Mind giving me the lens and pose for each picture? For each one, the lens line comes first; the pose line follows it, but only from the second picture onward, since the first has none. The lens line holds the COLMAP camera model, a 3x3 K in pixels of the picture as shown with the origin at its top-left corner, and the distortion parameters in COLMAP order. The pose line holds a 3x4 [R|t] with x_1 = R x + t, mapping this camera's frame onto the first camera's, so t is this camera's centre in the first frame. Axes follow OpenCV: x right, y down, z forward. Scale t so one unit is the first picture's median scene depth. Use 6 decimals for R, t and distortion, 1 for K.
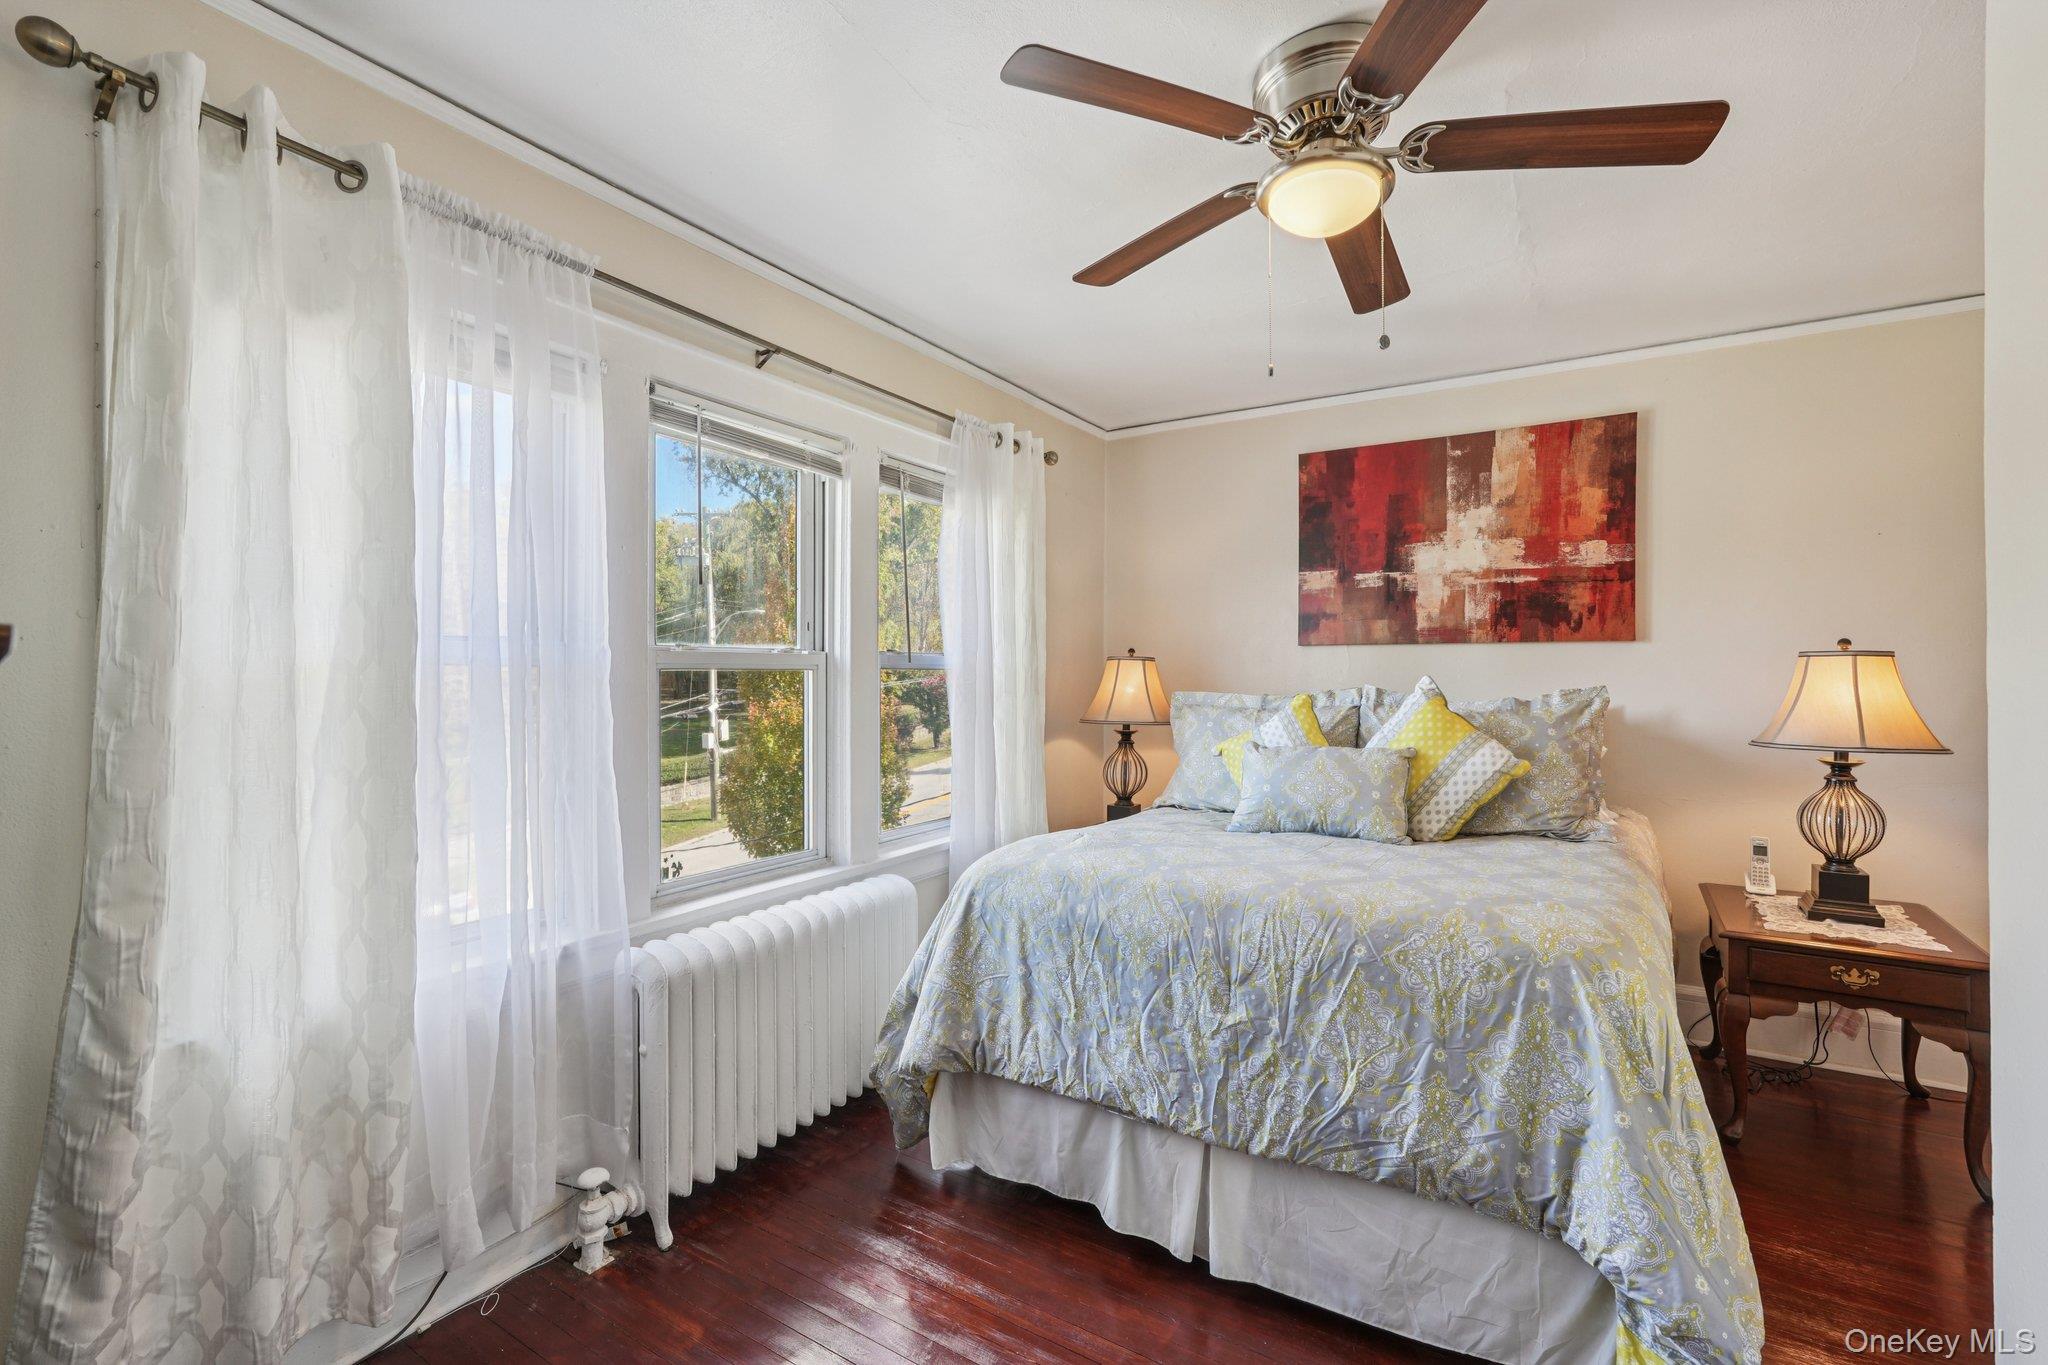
lens RADIAL K [[919.3, 0, 1021.5], [0, 919.3, 669.7], [0, 0, 1]] dist [-0.004613, -0.000075]
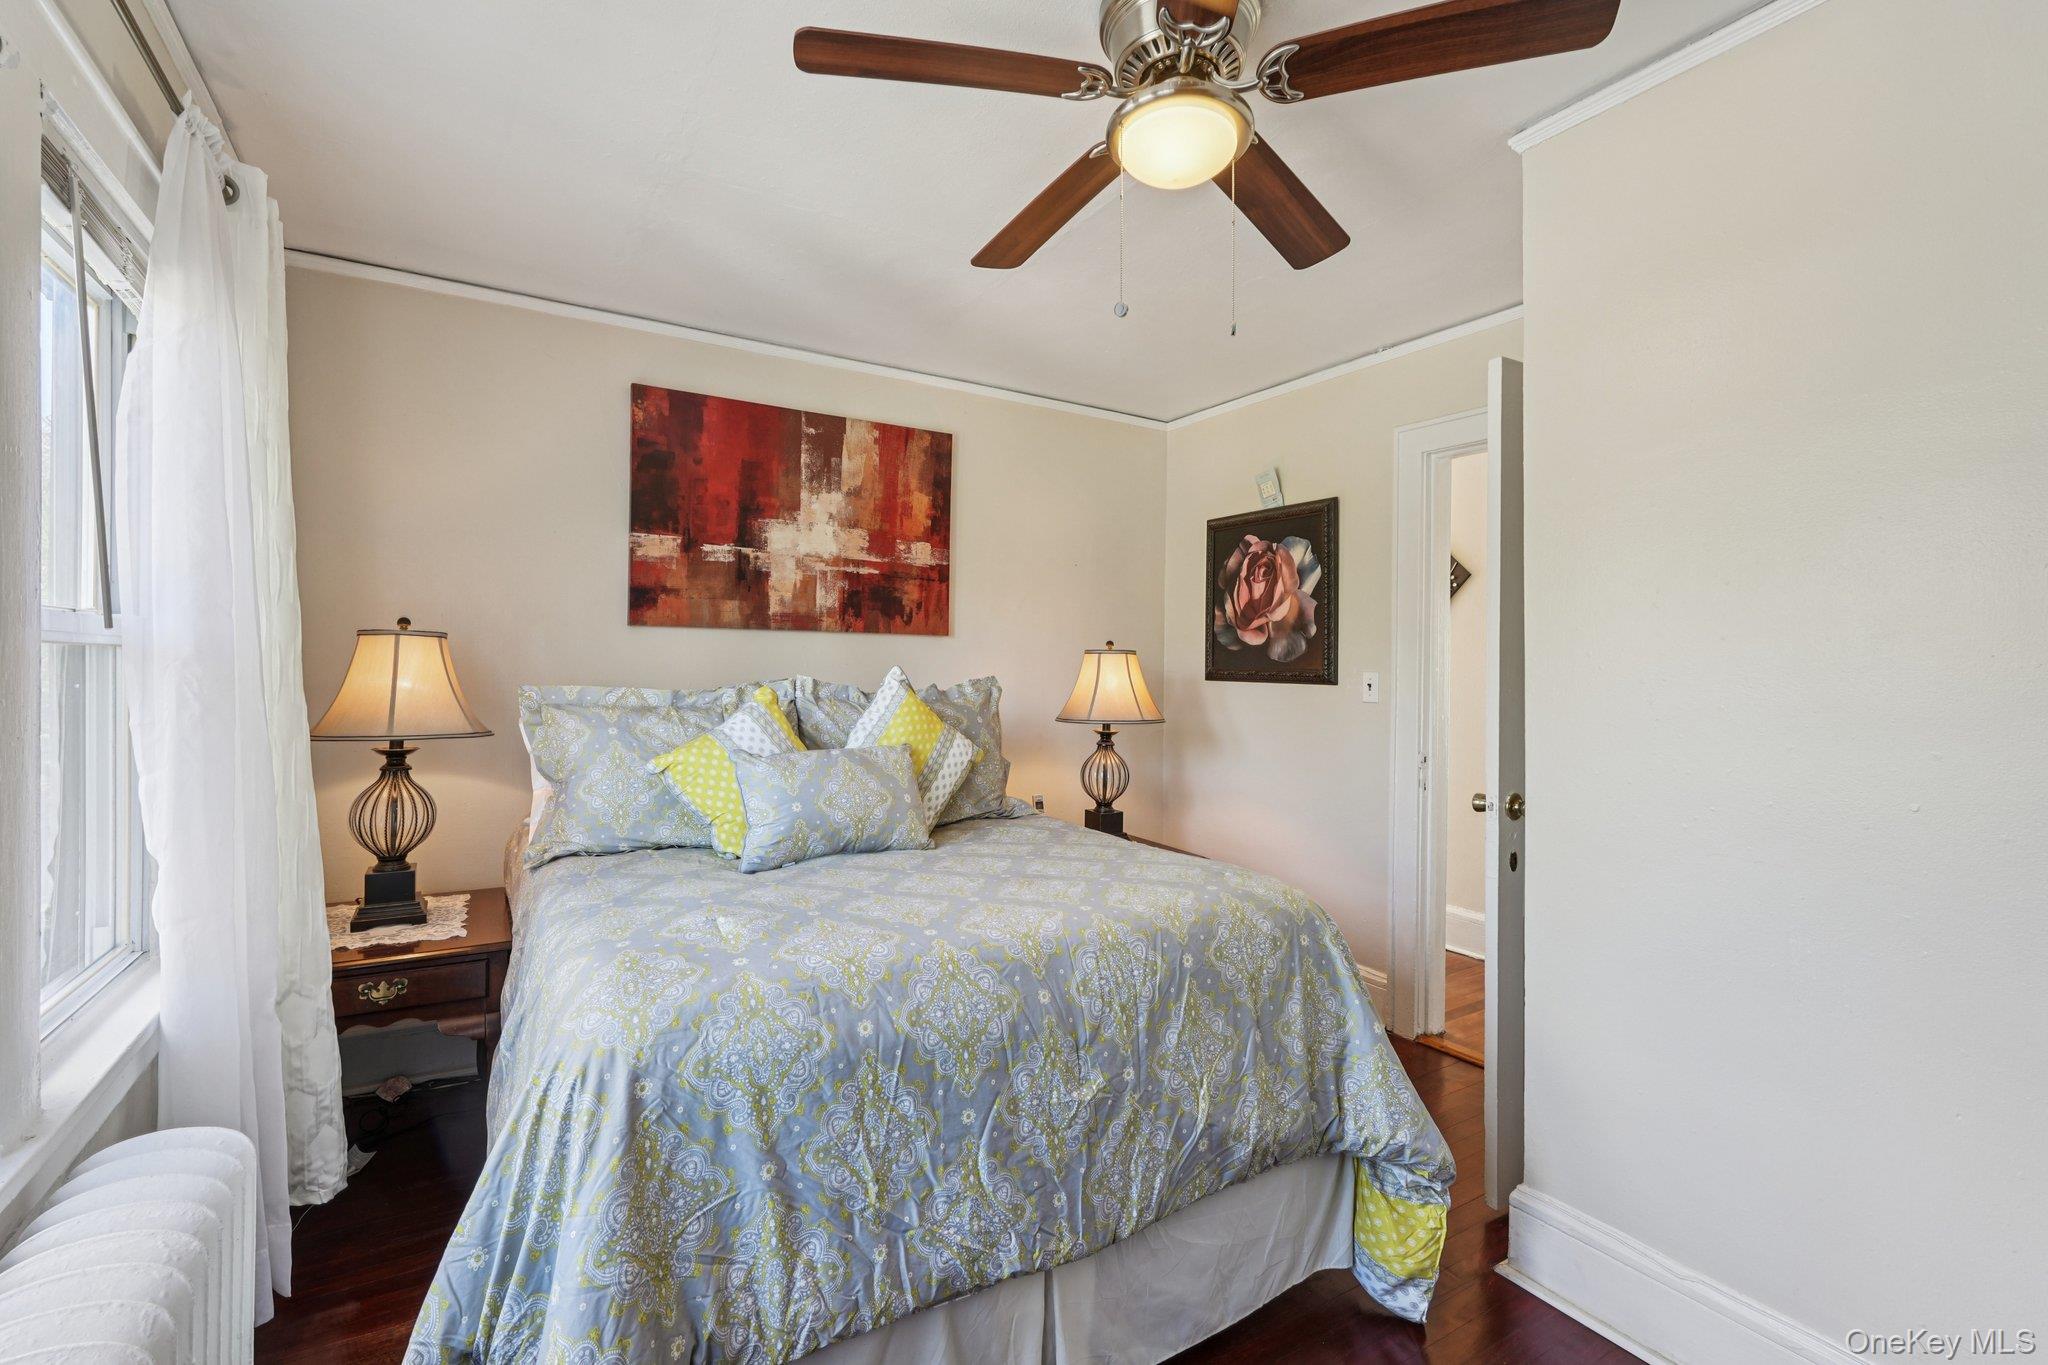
lens RADIAL K [[919.3, 0, 1021.5], [0, 919.3, 669.7], [0, 0, 1]] dist [-0.004613, -0.000075]
pose [[0.435438, 0.000848, 0.900218, -0.311339], [-0.015937, 0.999850, 0.006766, 0.001693], [-0.900077, -0.017293, 0.435387, 0.416376]]
